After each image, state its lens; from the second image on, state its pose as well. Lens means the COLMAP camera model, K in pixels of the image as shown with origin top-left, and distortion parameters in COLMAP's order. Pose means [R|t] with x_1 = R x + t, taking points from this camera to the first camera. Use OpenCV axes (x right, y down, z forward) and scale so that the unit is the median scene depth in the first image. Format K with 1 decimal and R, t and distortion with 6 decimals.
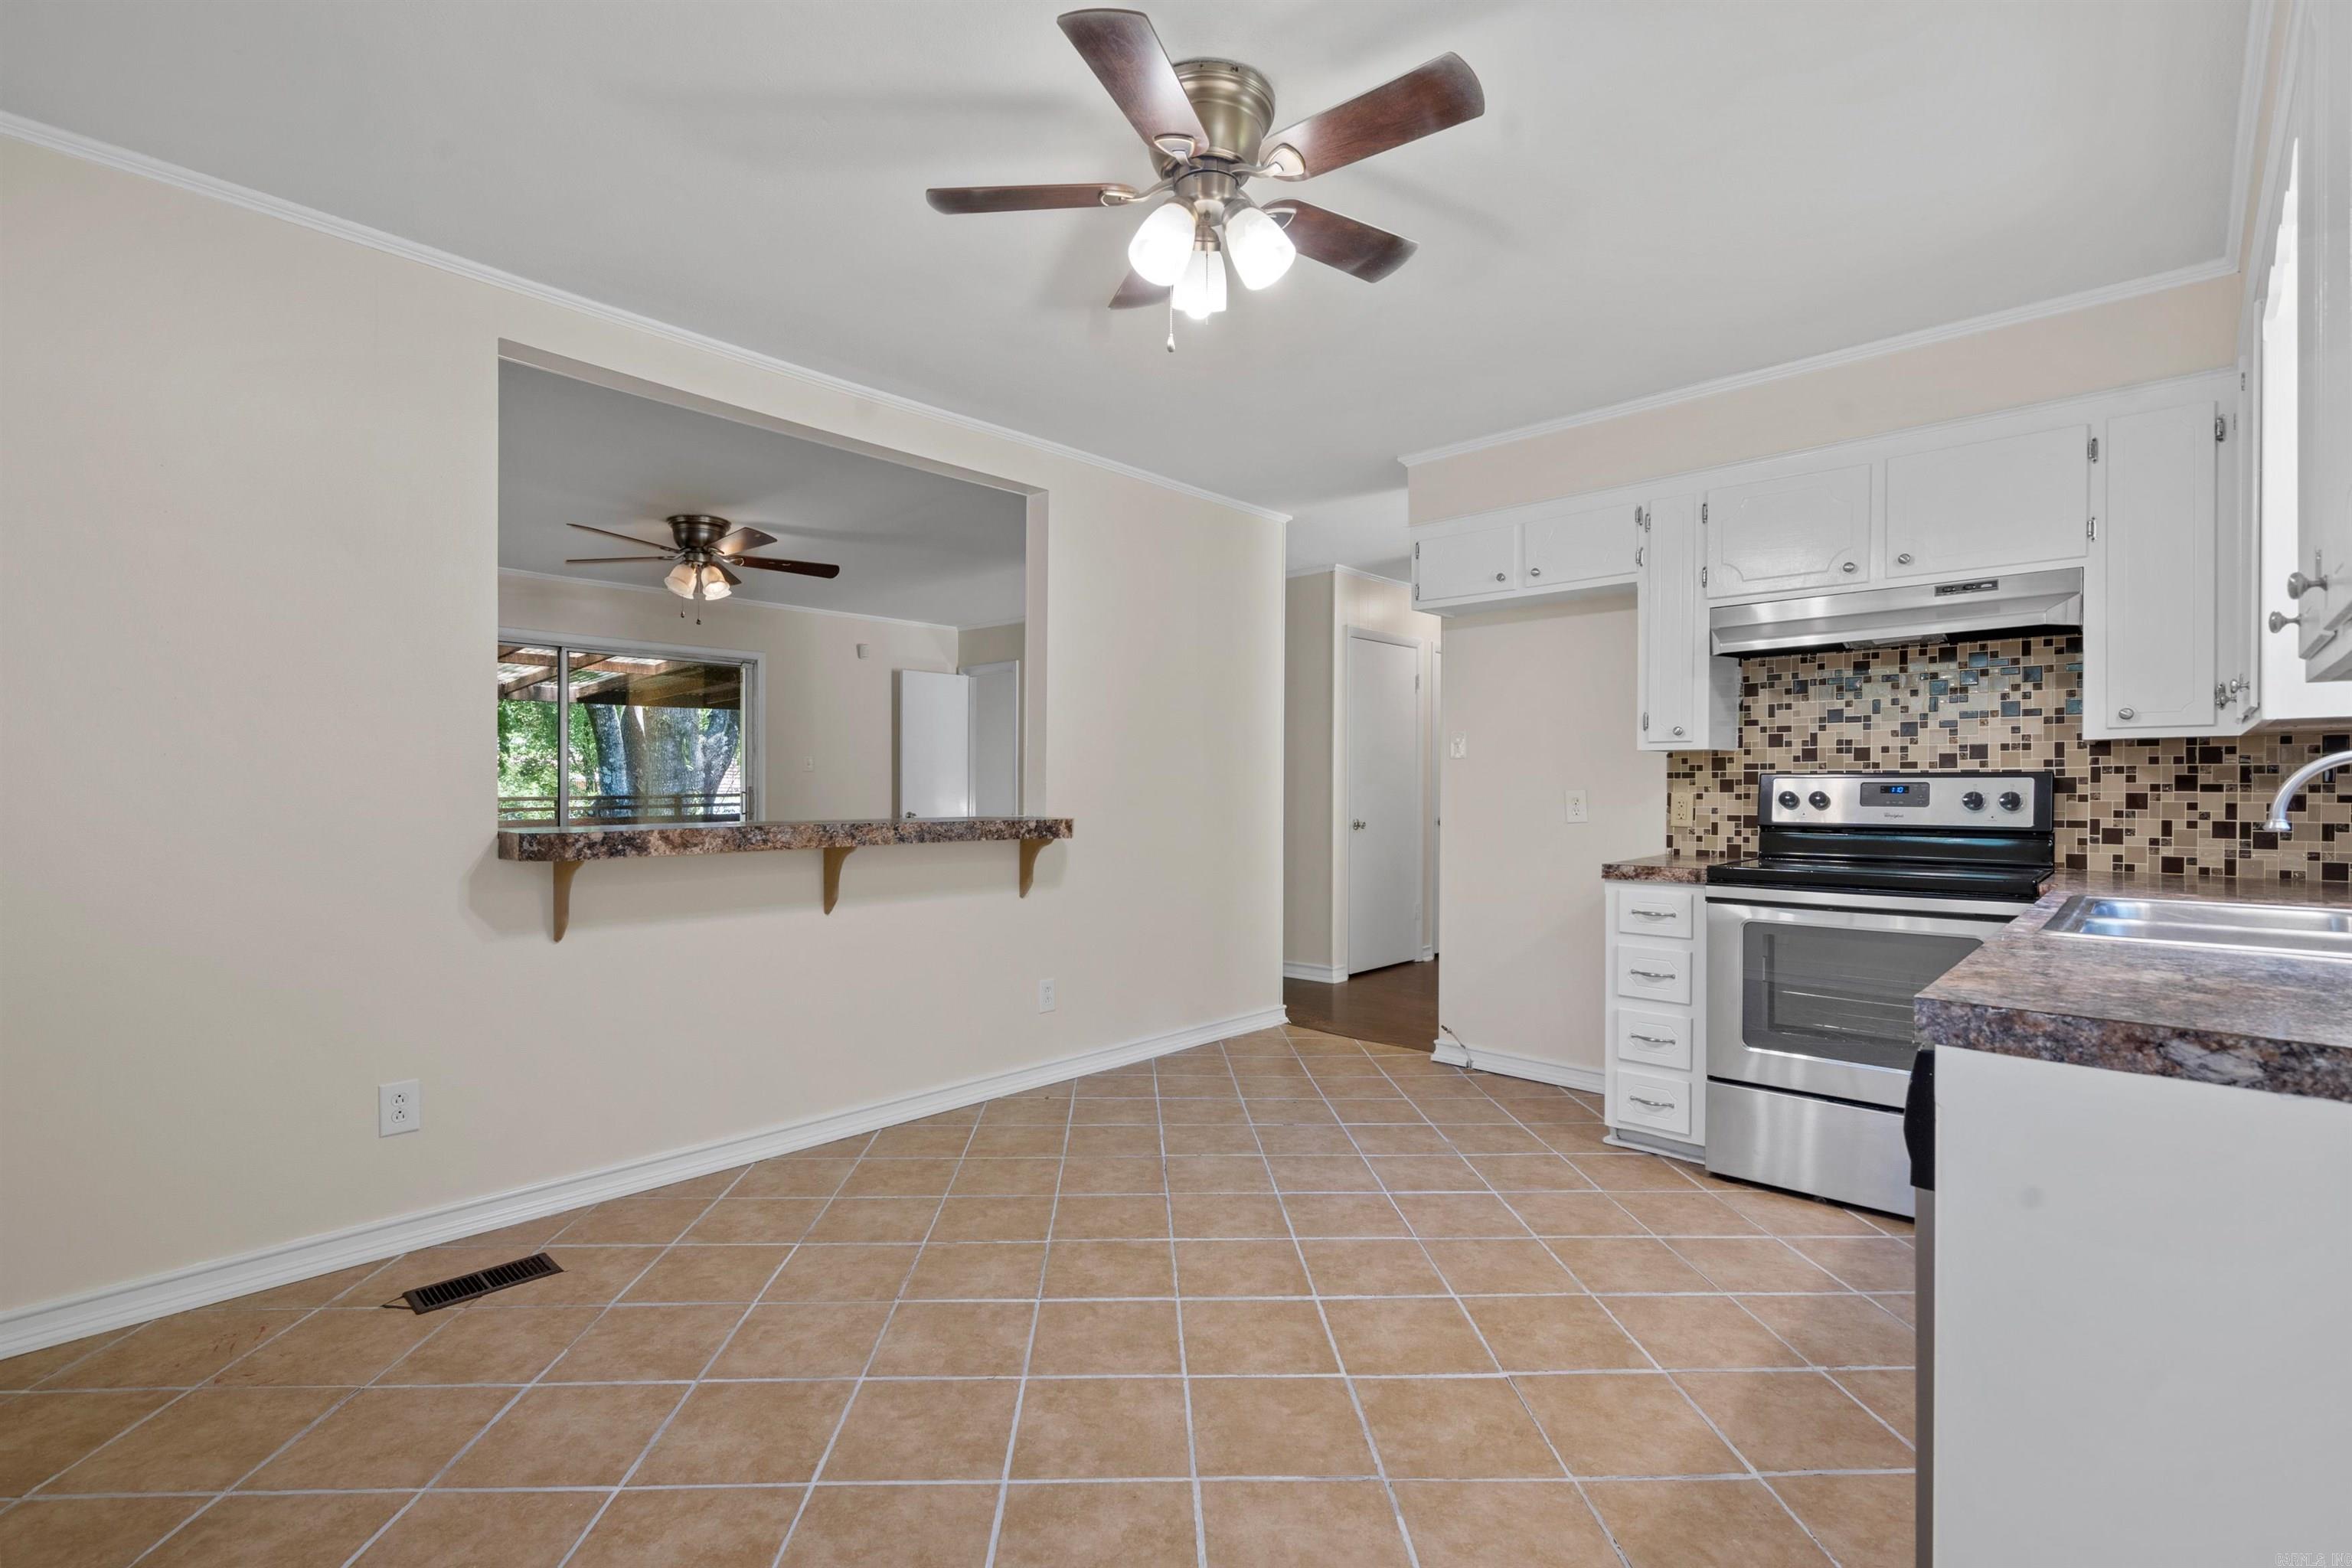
lens RADIAL K [[1078.6, 0, 1169.0], [0, 1078.6, 798.1], [0, 0, 1]] dist [0.001132, 0.001621]
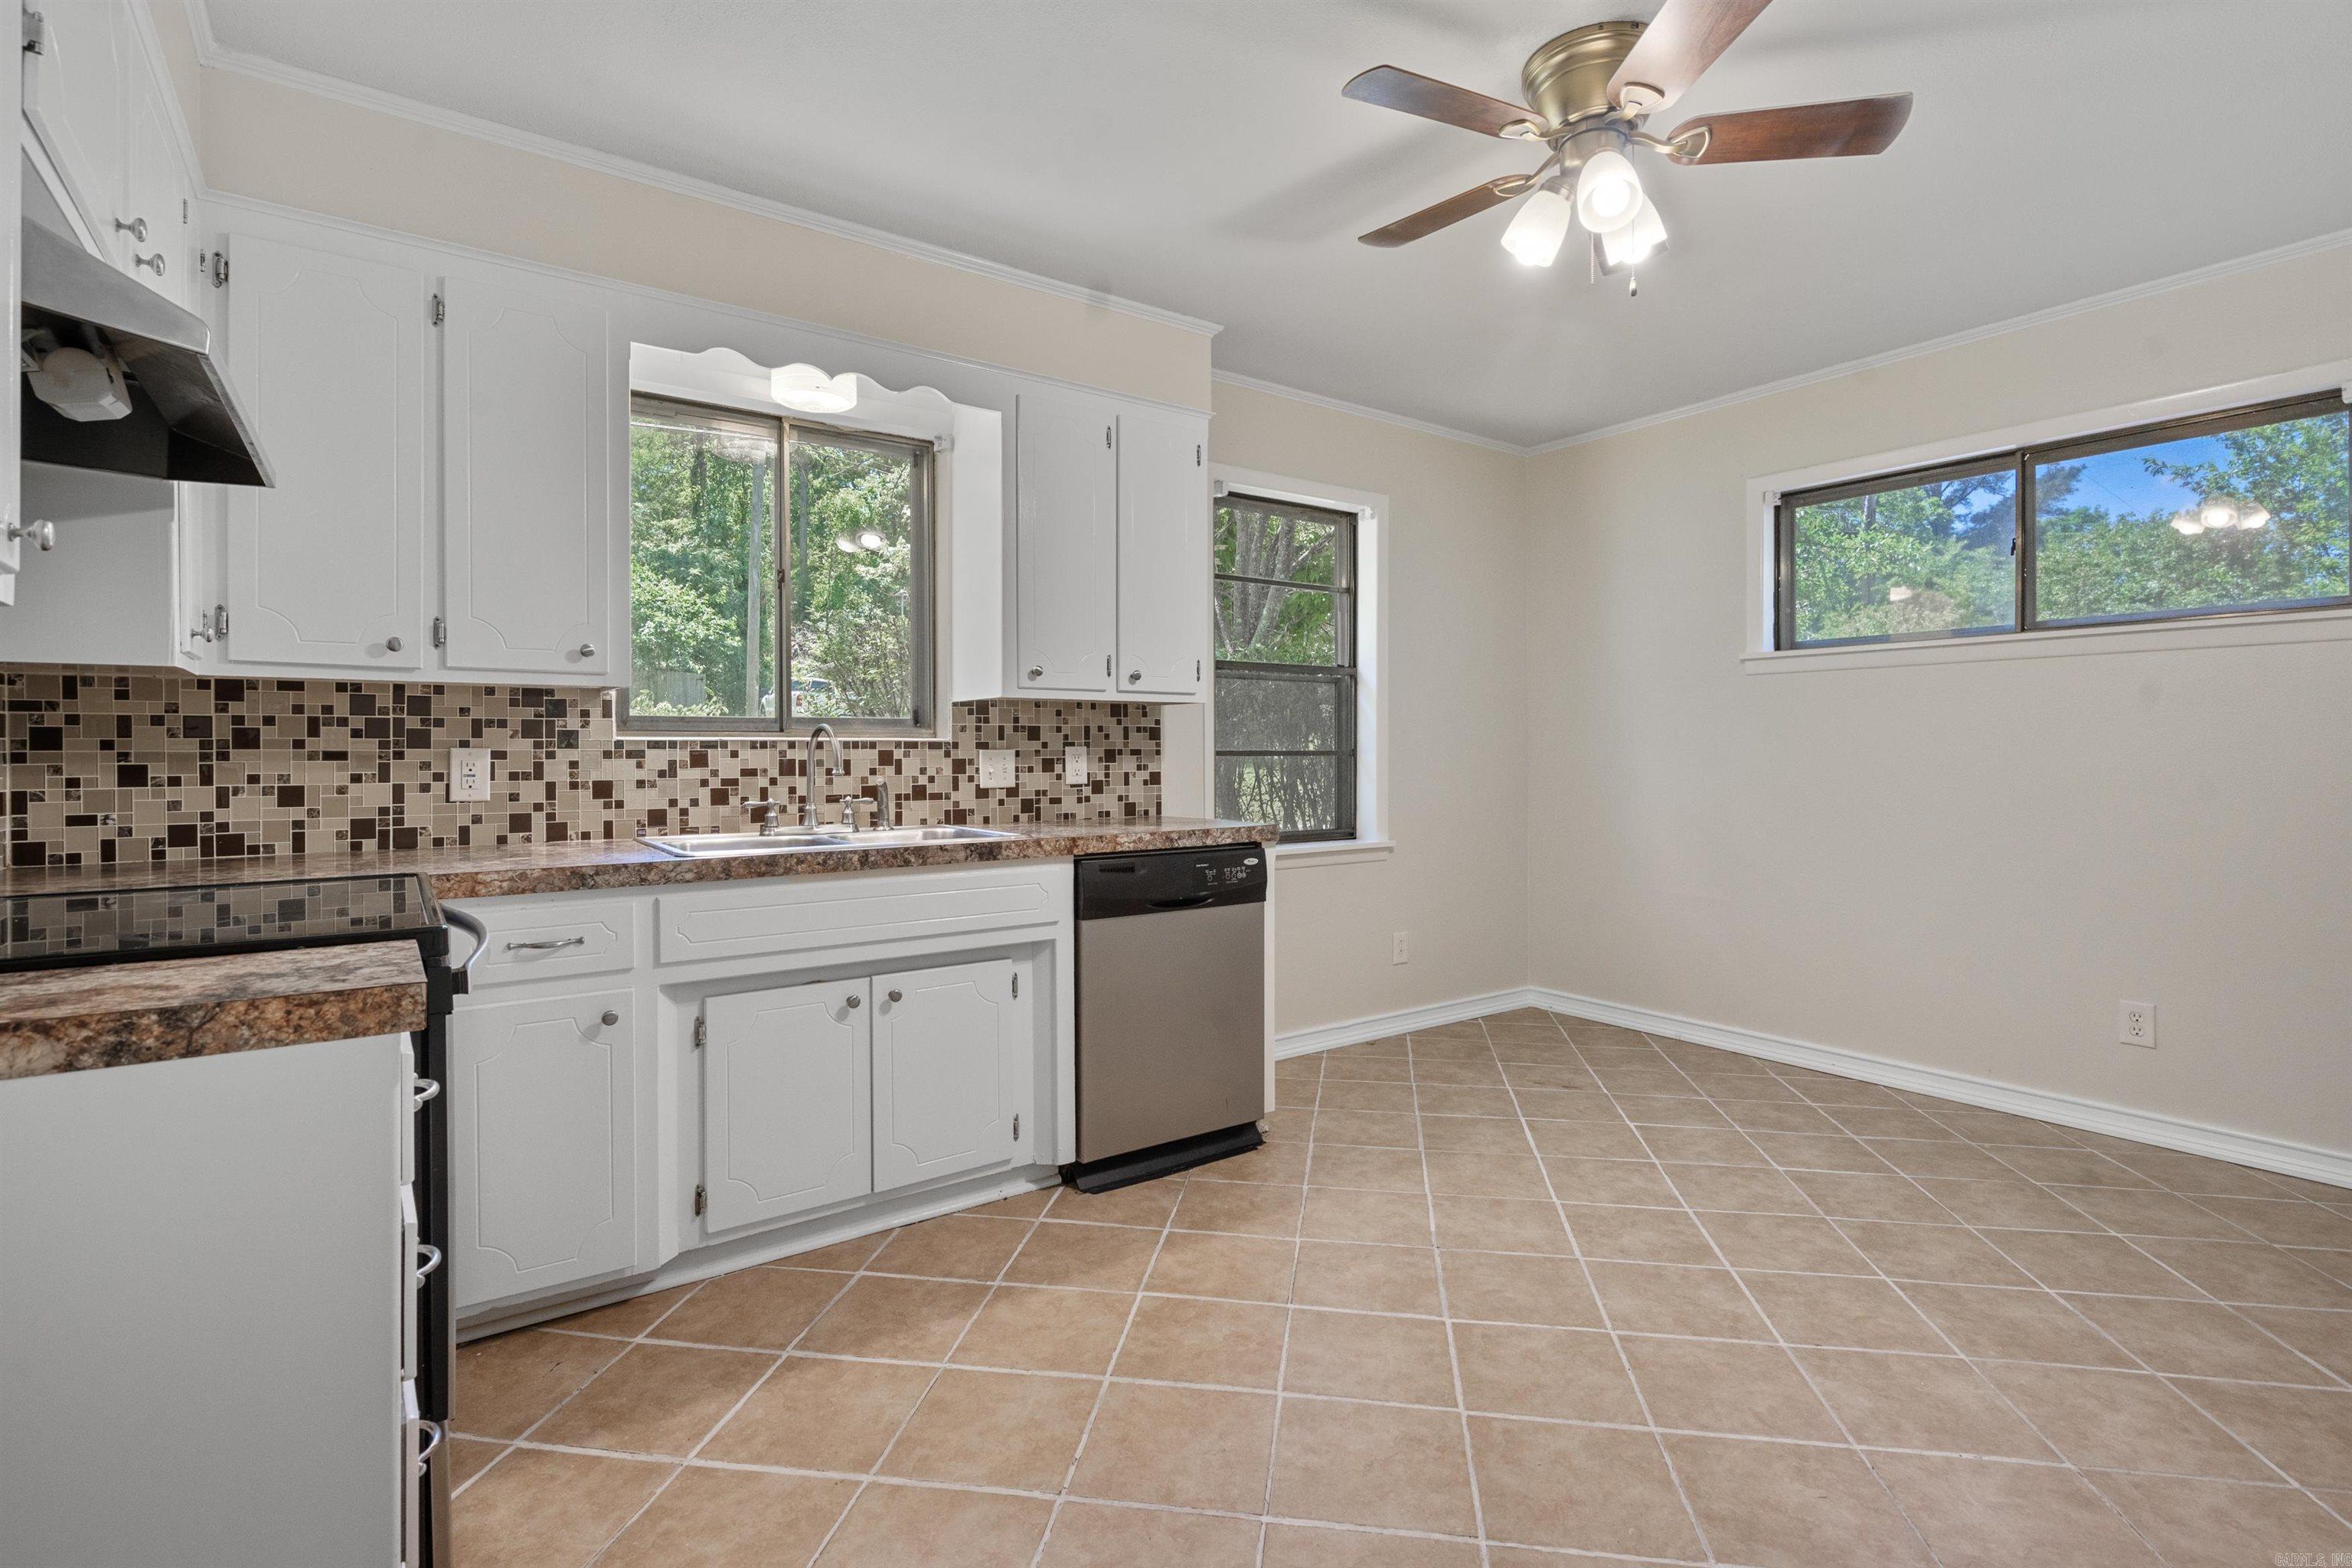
lens RADIAL K [[1103.6, 0, 1181.1], [0, 1103.6, 759.4], [0, 0, 1]] dist [-0.004803, 0.005185]
pose [[-0.980118, -0.001980, 0.198403, 0.129849], [0.001096, 0.999881, 0.015390, -0.008005], [-0.198410, 0.015302, -0.980000, 1.315014]]
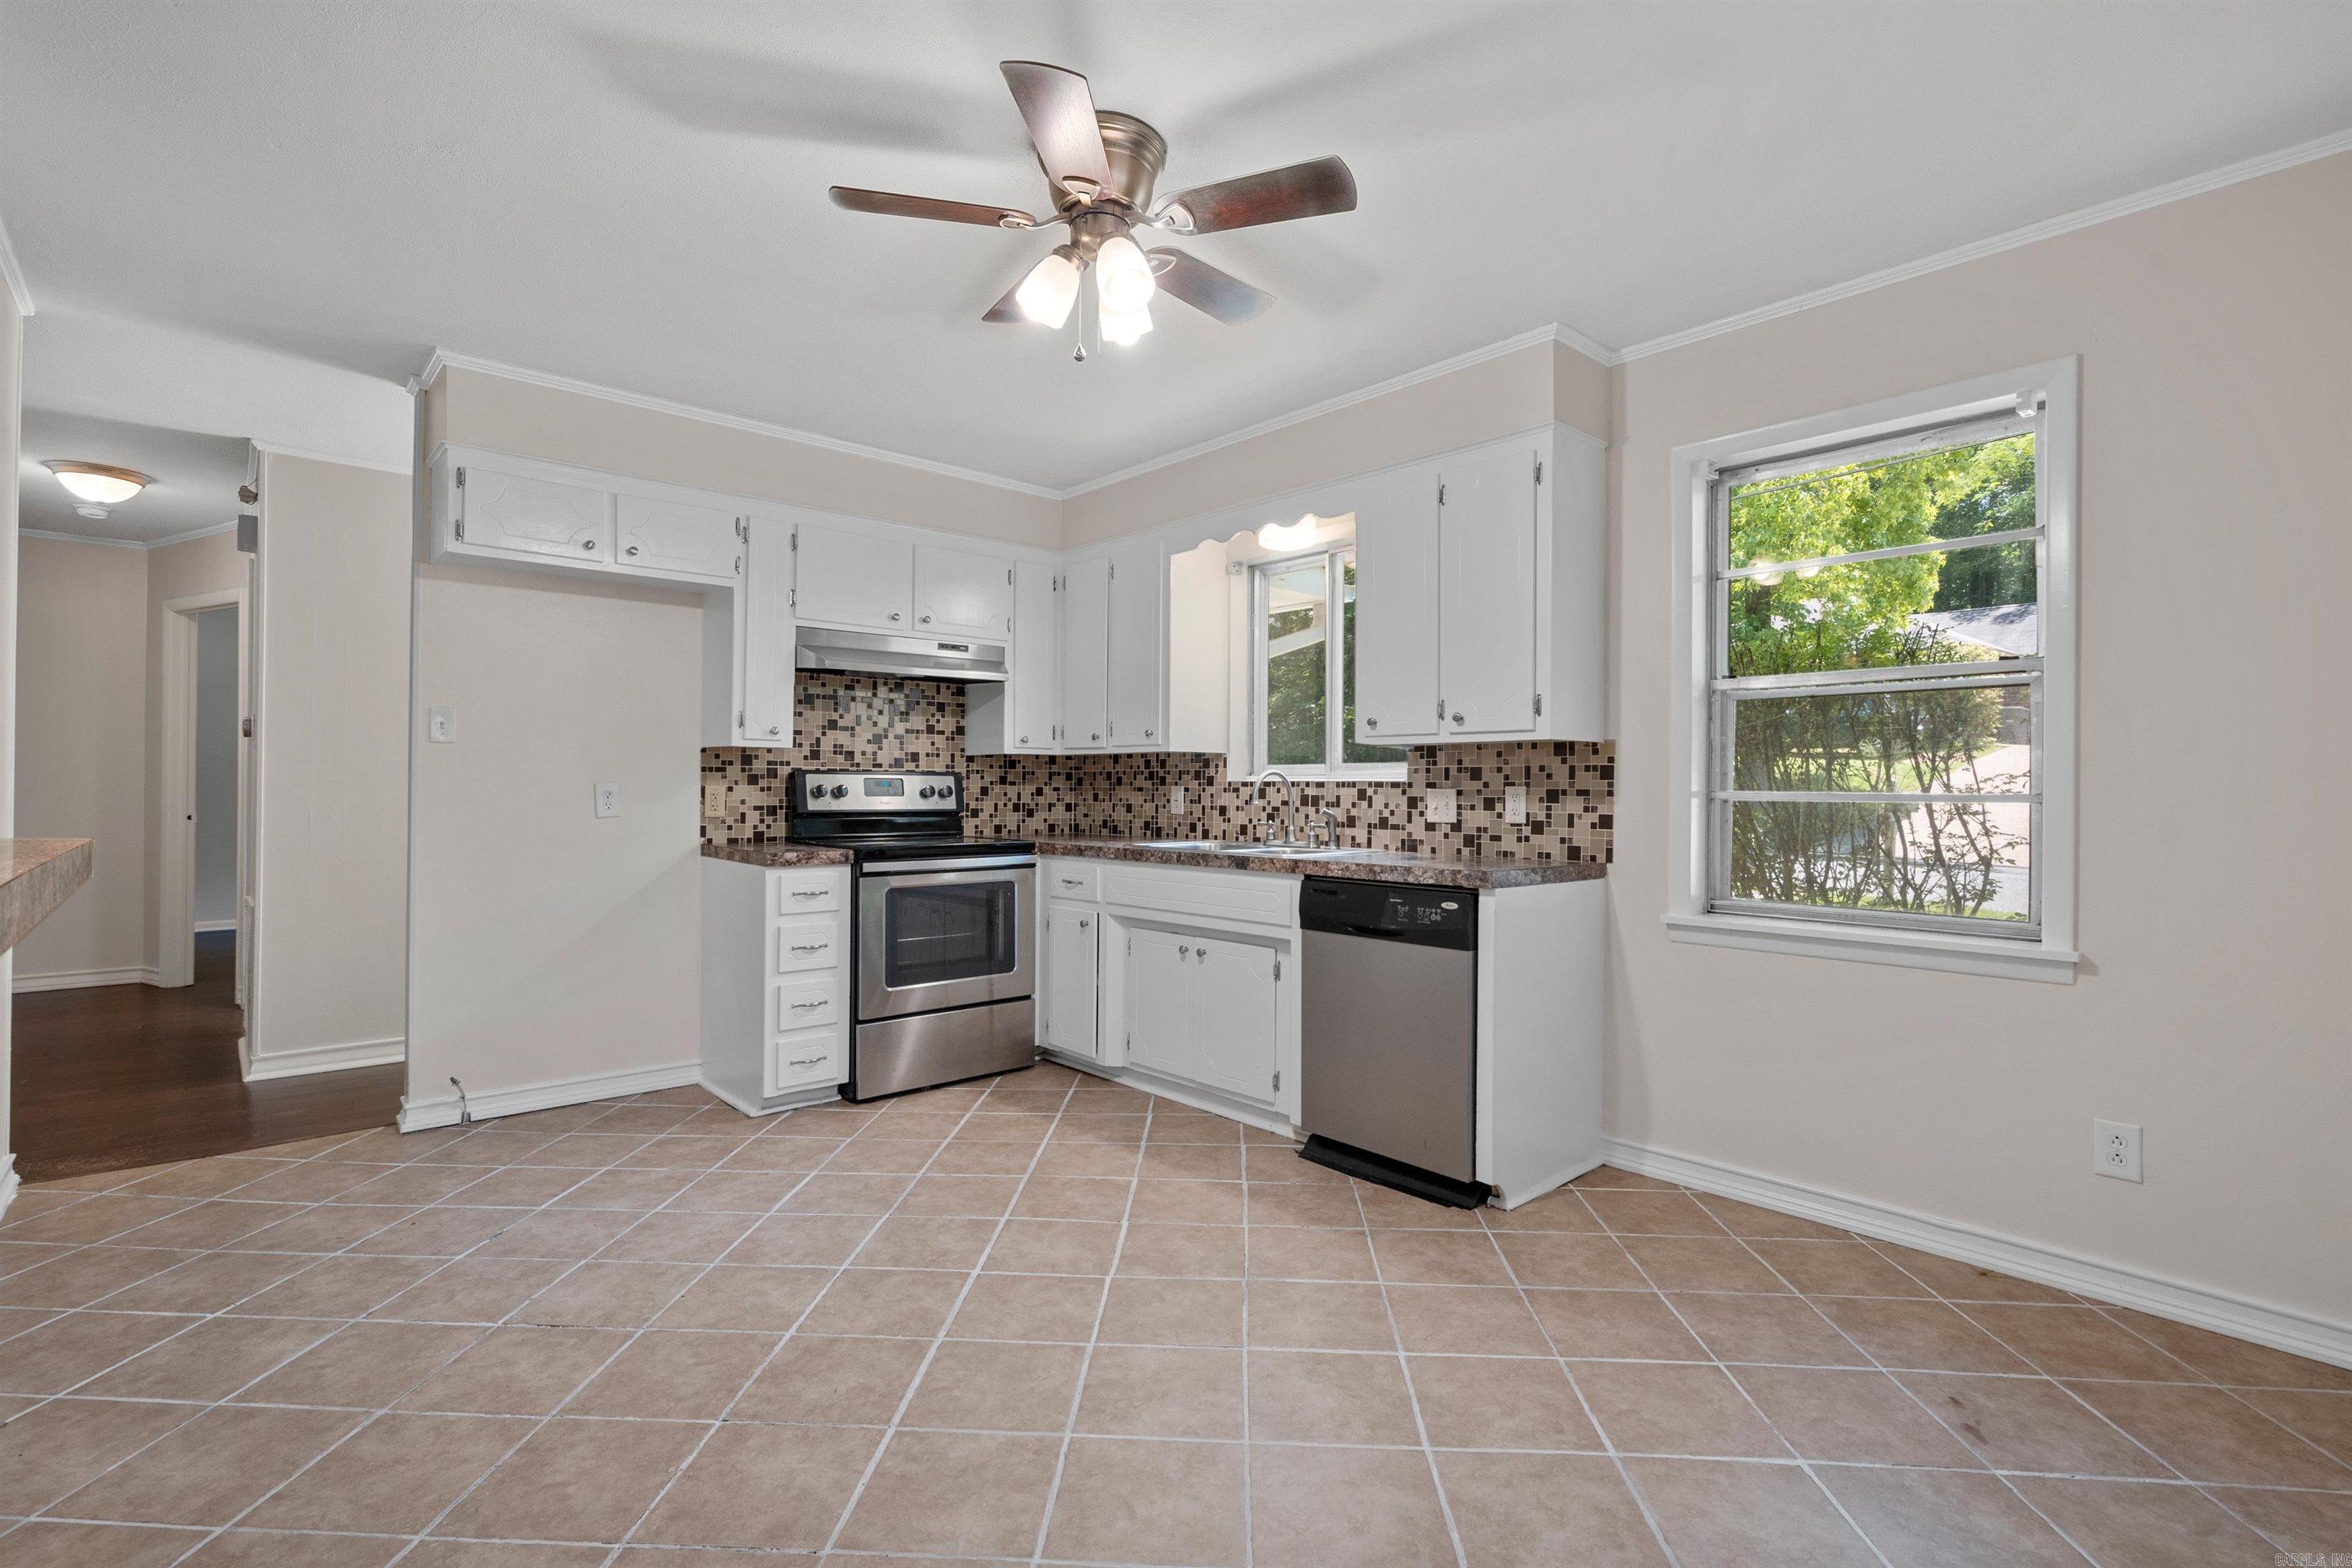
lens RADIAL K [[1077.4, 0, 1176.8], [0, 1077.4, 786.6], [0, 0, 1]] dist [-0.000745, 0.000631]
pose [[0.086569, -0.001812, 0.996244, -0.647874], [0.001218, 0.999998, 0.001713, -0.006110], [-0.996245, 0.001065, 0.086571, 0.523450]]
